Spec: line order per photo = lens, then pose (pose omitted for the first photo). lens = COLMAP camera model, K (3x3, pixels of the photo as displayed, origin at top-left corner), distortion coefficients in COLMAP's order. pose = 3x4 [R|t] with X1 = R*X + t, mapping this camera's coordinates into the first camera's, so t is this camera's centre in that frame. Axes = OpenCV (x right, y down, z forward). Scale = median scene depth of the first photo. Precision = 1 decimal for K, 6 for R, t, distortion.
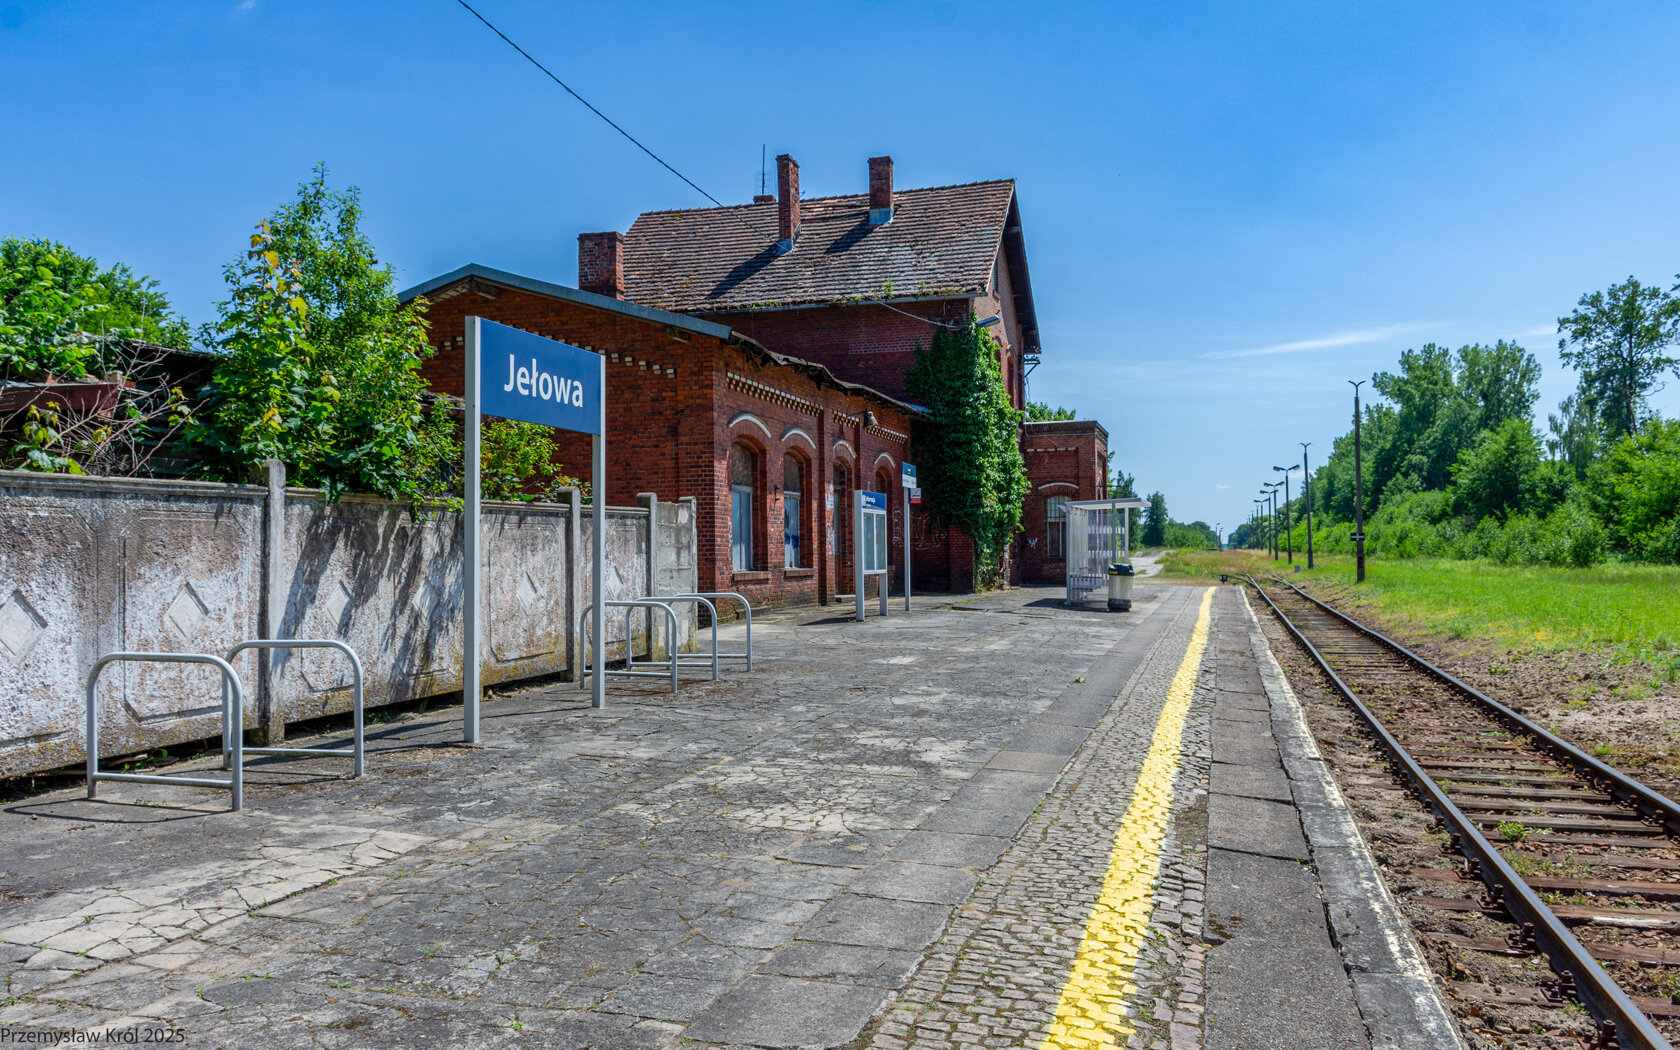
lens RADIAL K [[1311.6, 0, 840.0], [0, 1311.6, 525.0], [0, 0, 1]] dist [-0.010218, -0.007035]
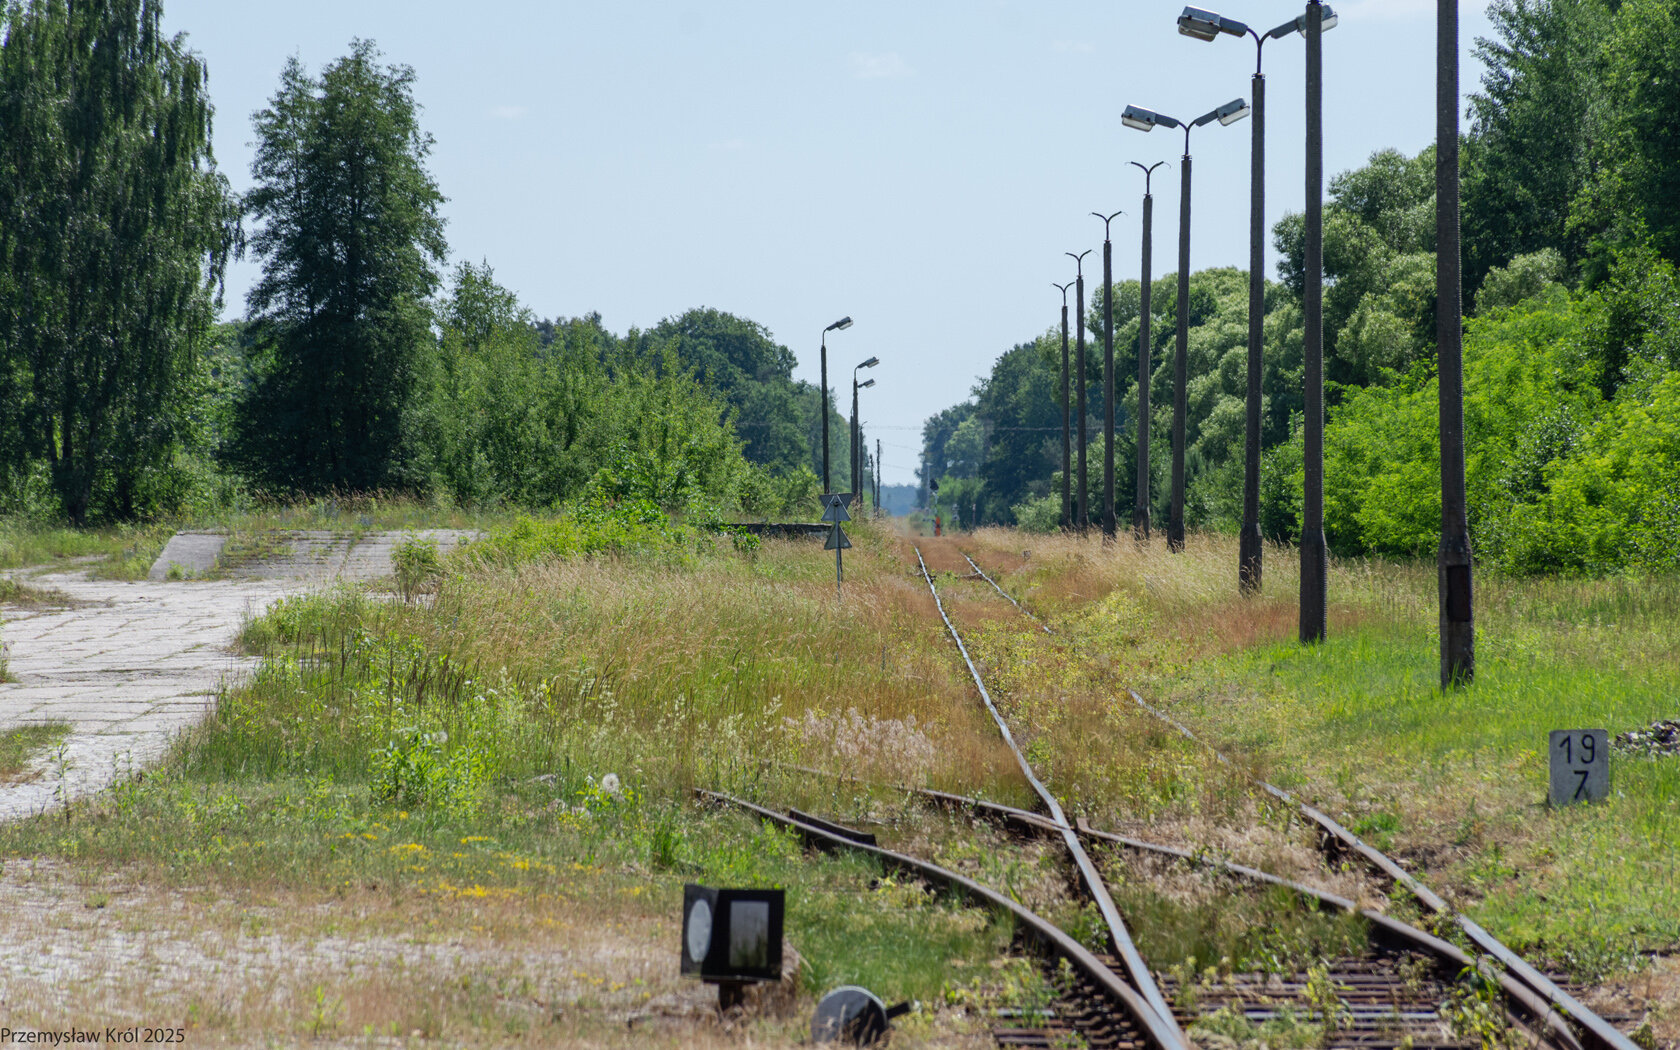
lens RADIAL K [[10165.2, 0, 840.0], [0, 10165.2, 525.0], [0, 0, 1]] dist [-0.246266, -6.628138]
pose [[0.960903, 0.019266, 0.276215, 0.062866], [-0.025100, 0.999530, 0.017599, 0.003355], [-0.275746, -0.023843, 0.960935, 0.201532]]
